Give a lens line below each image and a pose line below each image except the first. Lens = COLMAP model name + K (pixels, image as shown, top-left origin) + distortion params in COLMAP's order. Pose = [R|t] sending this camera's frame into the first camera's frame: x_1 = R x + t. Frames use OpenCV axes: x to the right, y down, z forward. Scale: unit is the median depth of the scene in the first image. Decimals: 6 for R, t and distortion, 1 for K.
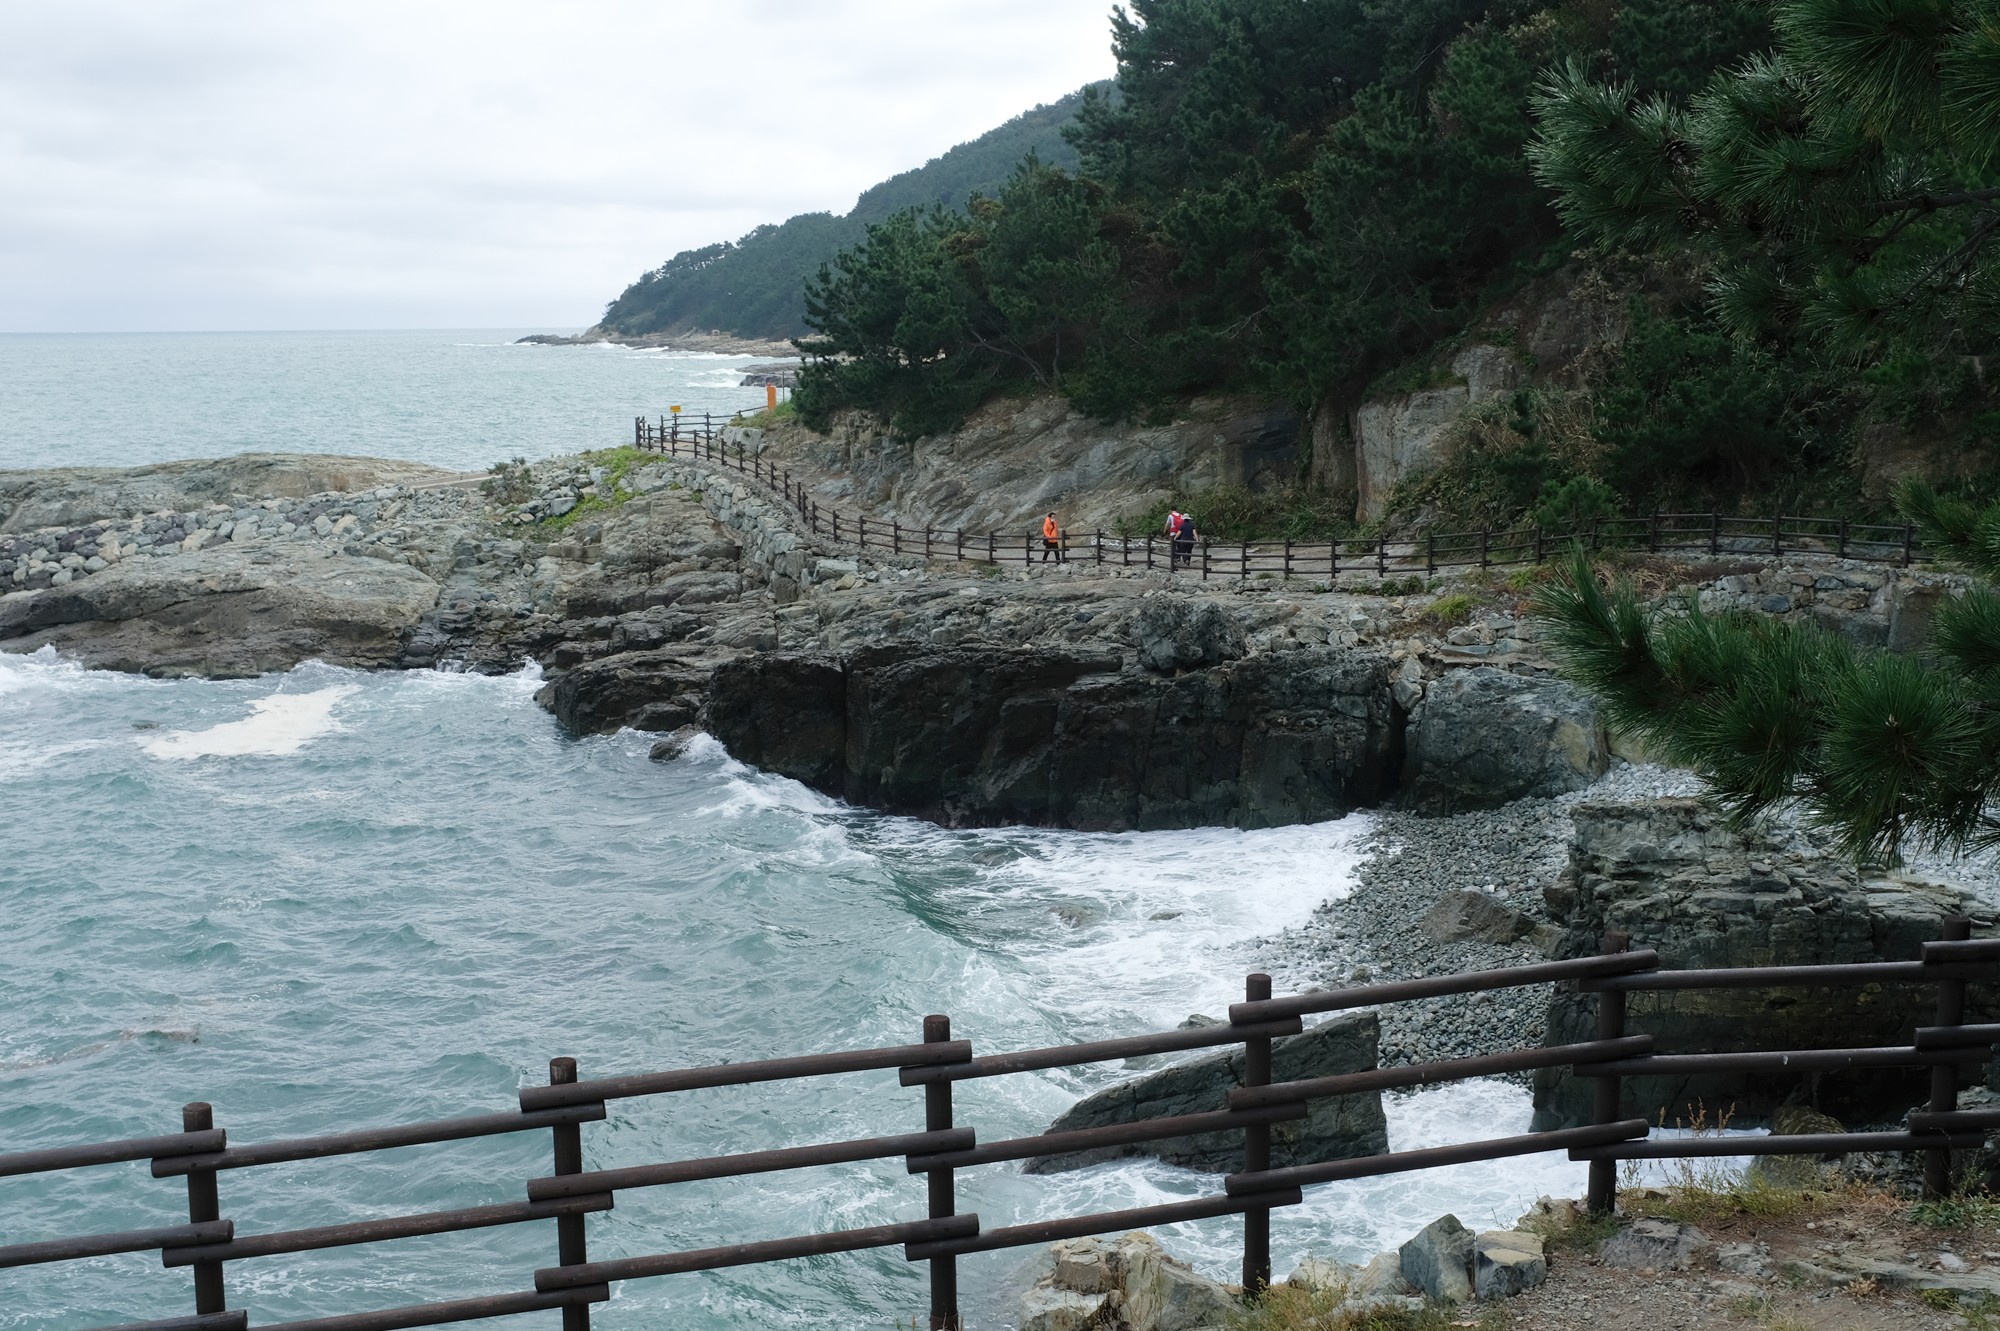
lens RADIAL K [[2120.3, 0, 1000.0], [0, 2120.3, 665.5], [0, 0, 1]] dist [-0.116312, 0.250718]
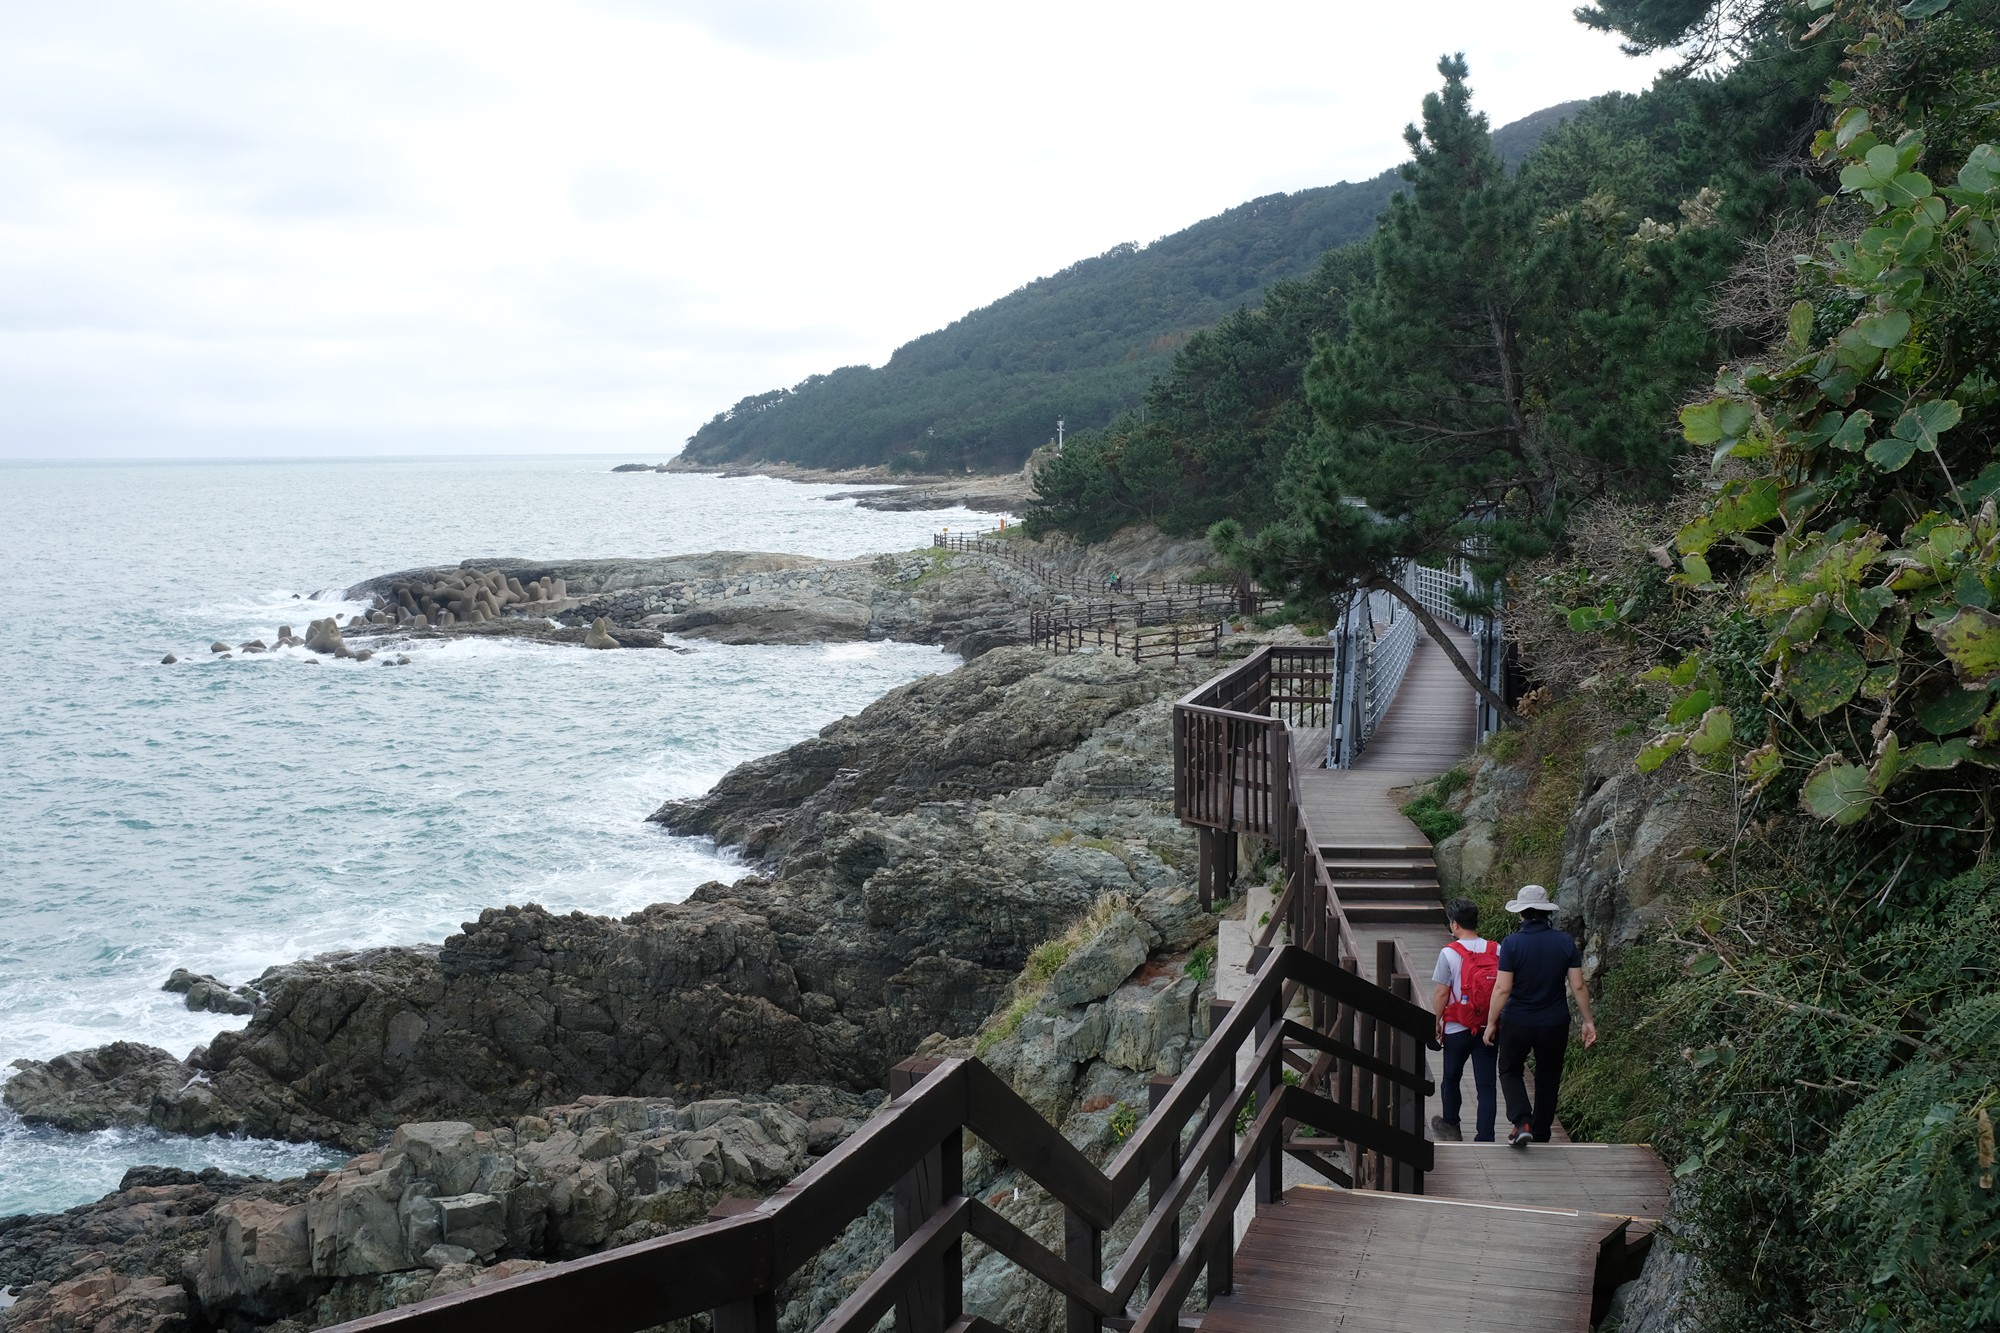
lens RADIAL K [[2120.3, 0, 1000.0], [0, 2120.3, 666.5], [0, 0, 1]] dist [-0.116312, 0.250718]
pose [[0.999750, 0.001535, 0.022292, -0.163186], [-0.000343, 0.998575, -0.053374, 0.126628], [-0.022342, 0.053353, 0.998326, -1.098303]]
